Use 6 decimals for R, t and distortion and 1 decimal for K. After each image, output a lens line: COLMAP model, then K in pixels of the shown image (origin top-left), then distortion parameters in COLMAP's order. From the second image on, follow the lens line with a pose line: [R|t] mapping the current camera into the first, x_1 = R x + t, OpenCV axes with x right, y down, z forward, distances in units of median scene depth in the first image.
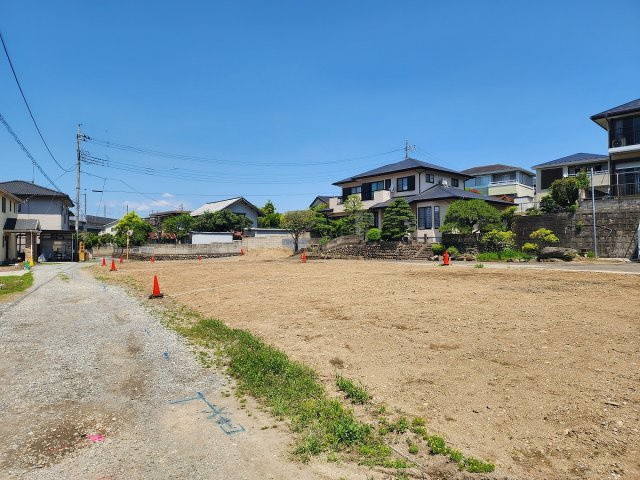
lens RADIAL K [[424.0, 0, 315.1], [0, 424.0, 240.0], [0, 0, 1]] dist [0.087803, -0.092676]
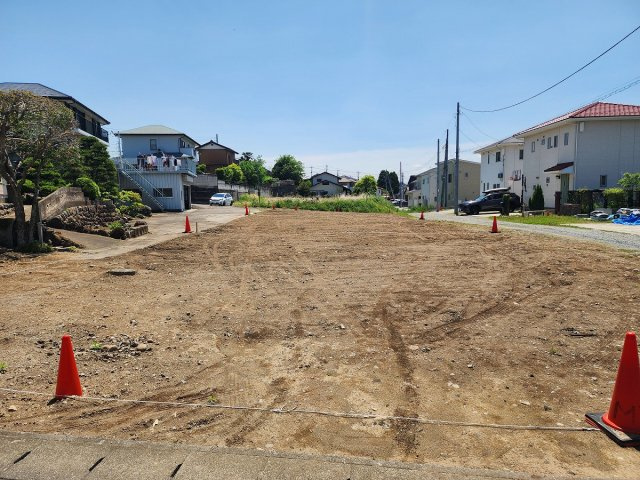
lens RADIAL K [[424.0, 0, 315.1], [0, 424.0, 240.0], [0, 0, 1]] dist [0.087803, -0.092676]
pose [[-0.850865, -0.026250, 0.524728, -0.391436], [0.021523, 0.996171, 0.084736, 0.013581], [-0.524943, 0.083392, -0.847042, 1.183079]]
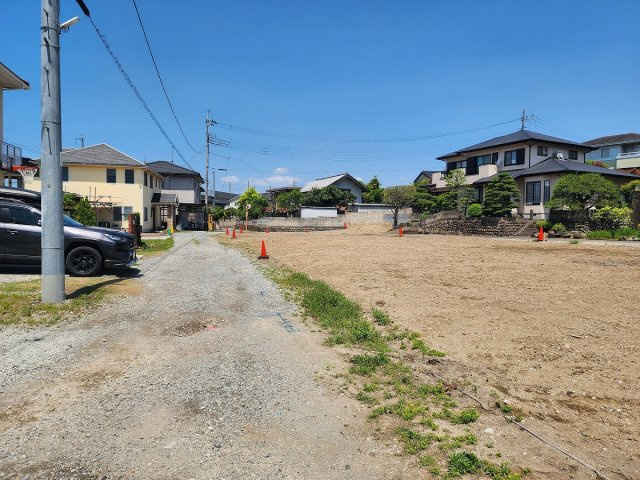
lens RADIAL K [[423.2, 0, 320.0], [0, 423.2, 240.0], [0, 0, 1]] dist [0.065317, -0.070859]
pose [[0.969973, 0.028455, -0.241542, 0.027271], [-0.014665, 0.998168, 0.058697, 0.003147], [0.242770, -0.053393, 0.968613, -0.044535]]
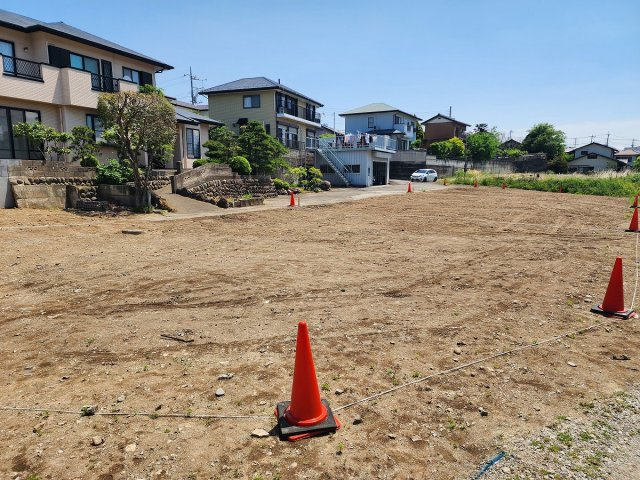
lens RADIAL K [[424.0, 0, 315.1], [0, 424.0, 240.0], [0, 0, 1]] dist [0.087803, -0.092676]
pose [[-0.412760, -0.128119, 0.901784, -0.510346], [-0.006948, 0.990472, 0.137539, 0.011899], [-0.910813, 0.050505, -0.409717, 1.044780]]
